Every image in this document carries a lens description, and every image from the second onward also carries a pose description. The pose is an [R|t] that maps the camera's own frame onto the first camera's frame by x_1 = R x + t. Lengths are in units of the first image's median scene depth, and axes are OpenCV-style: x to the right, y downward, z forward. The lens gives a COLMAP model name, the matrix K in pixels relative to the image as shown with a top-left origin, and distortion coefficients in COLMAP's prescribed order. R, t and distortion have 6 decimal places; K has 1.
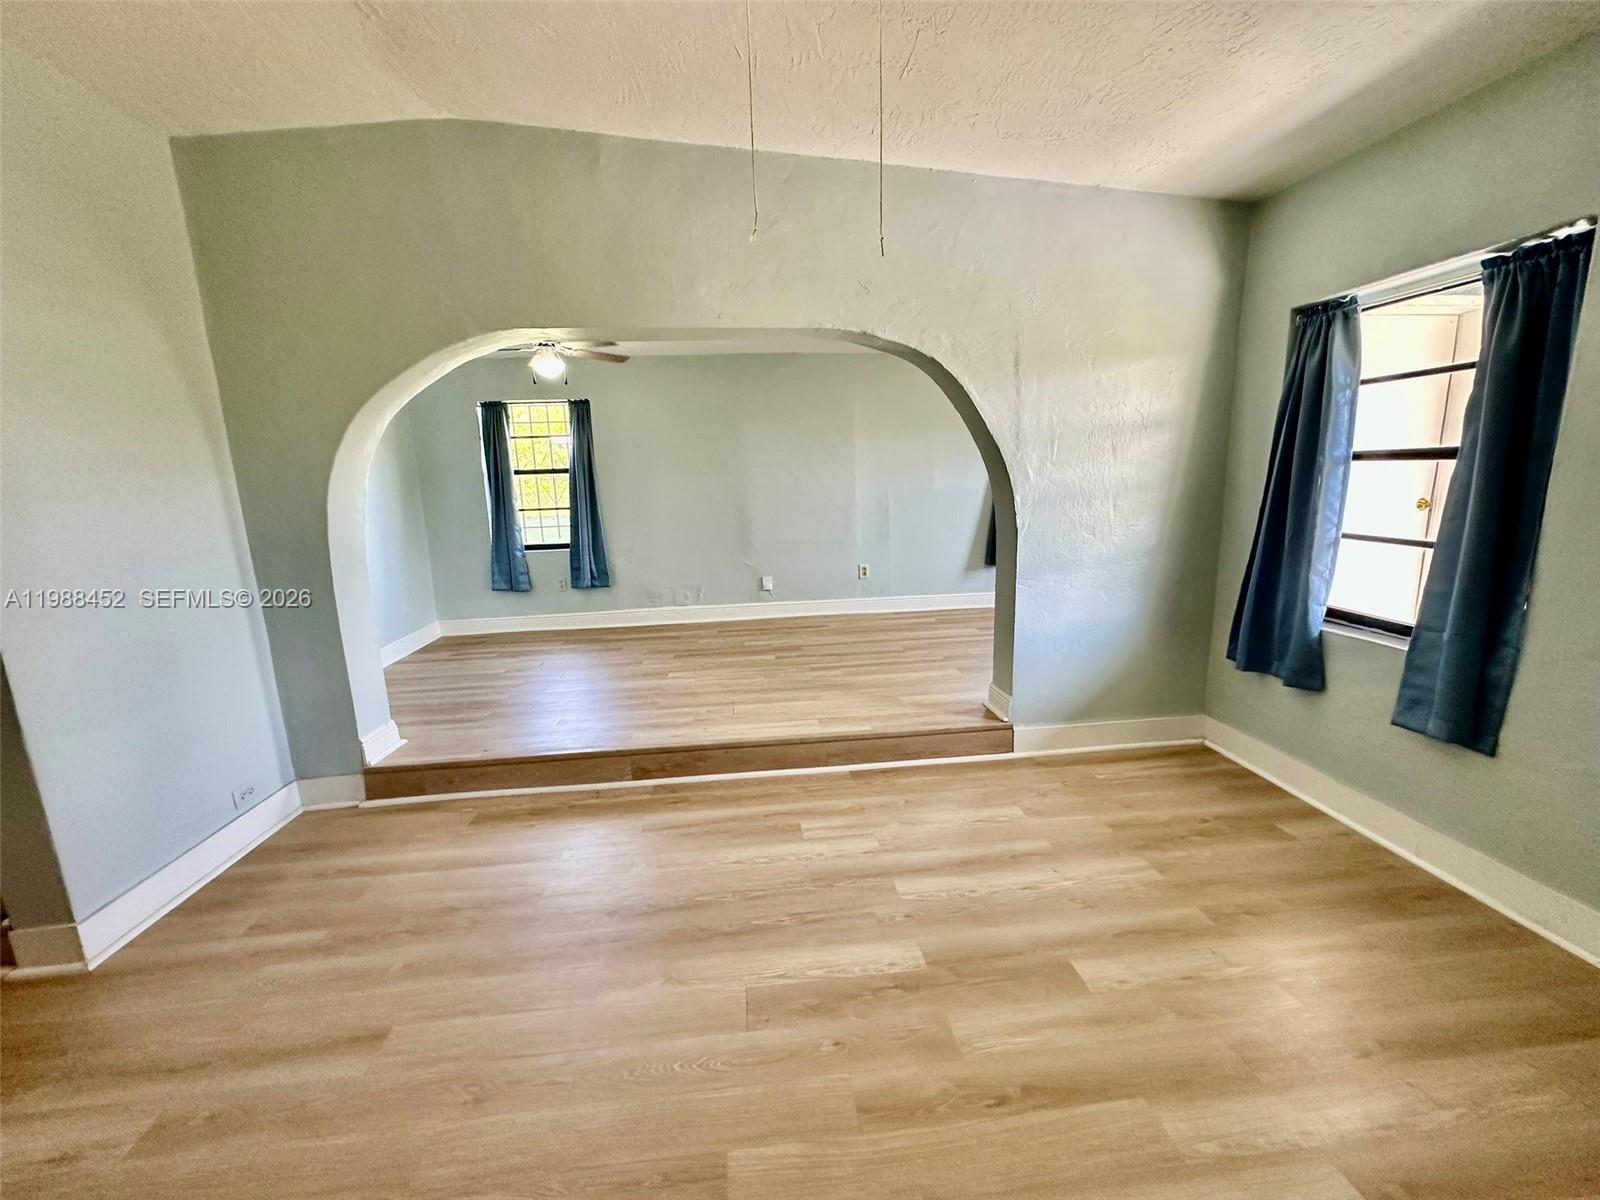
lens RADIAL K [[638.5, 0, 795.2], [0, 638.5, 591.8], [0, 0, 1]] dist [-0.003760, 0.000567]
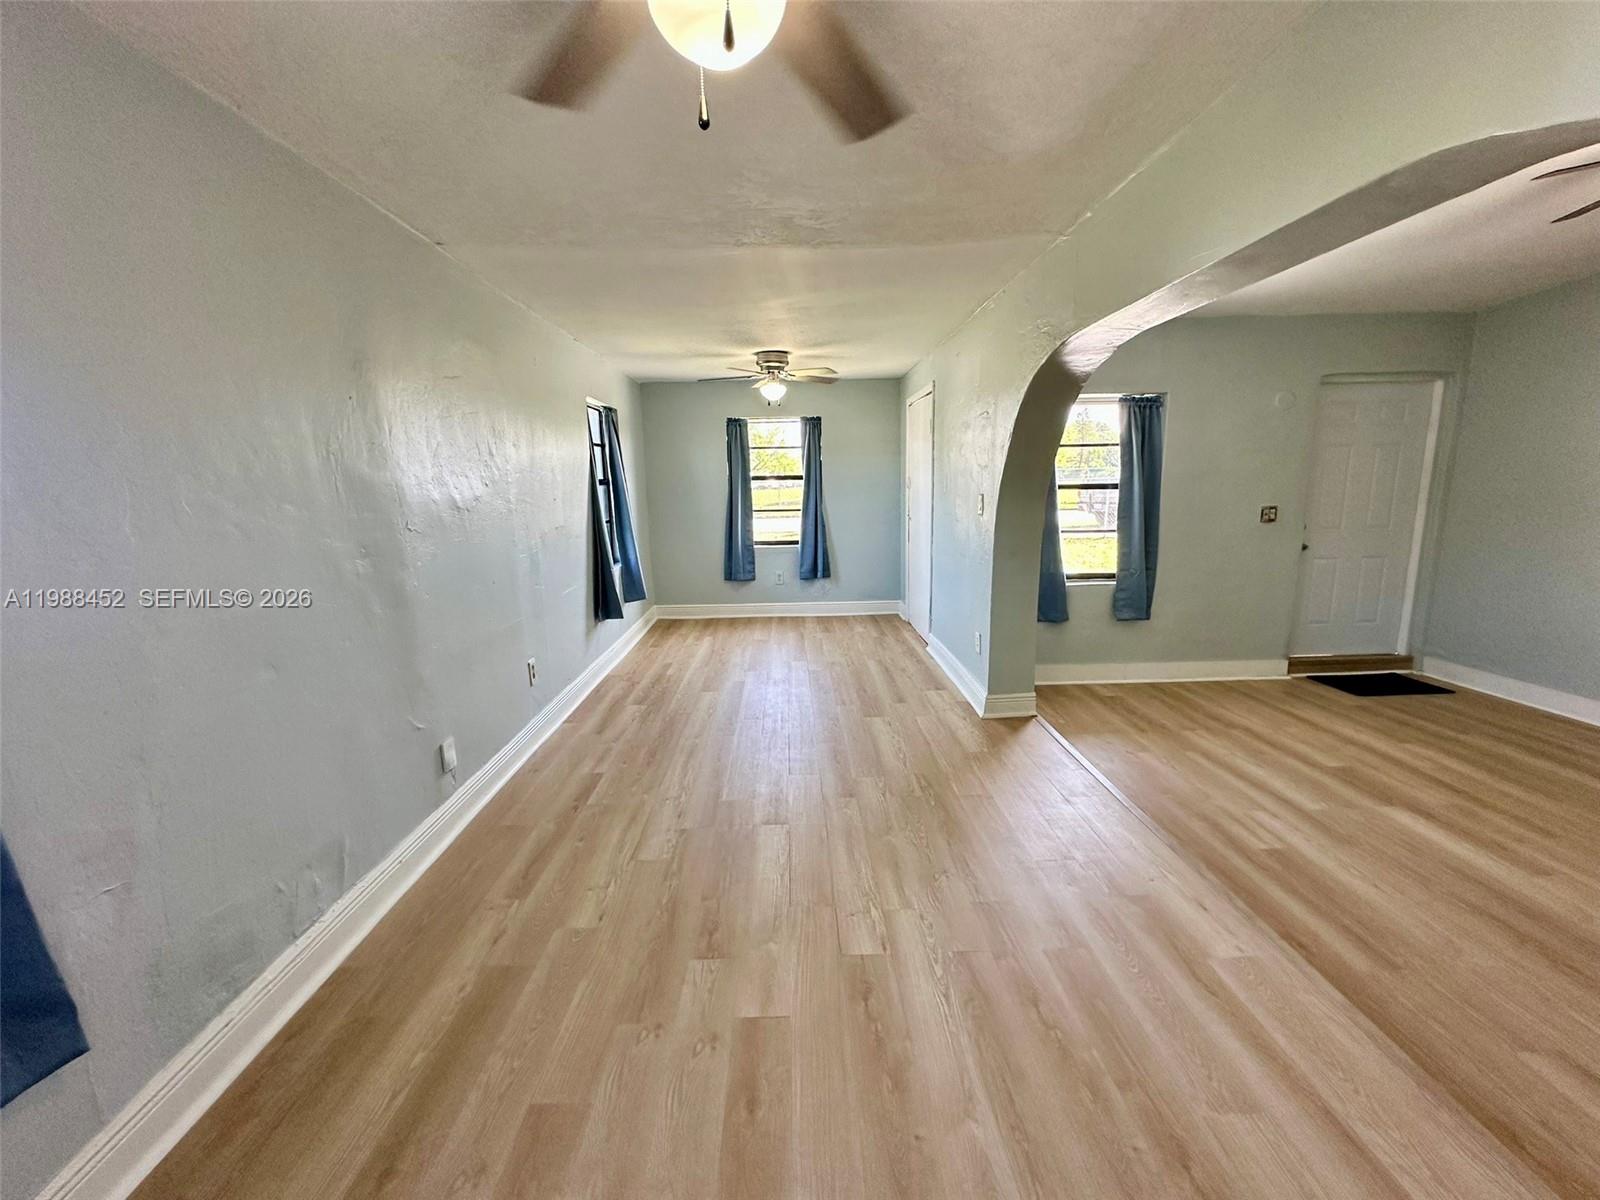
lens RADIAL K [[638.5, 0, 800.2], [0, 638.5, 595.9], [0, 0, 1]] dist [-0.003760, 0.000567]
pose [[0.076460, -0.149393, 0.985817, -1.023850], [0.192137, 0.972388, 0.132456, -0.302618], [-0.978385, 0.179284, 0.103052, 1.634305]]
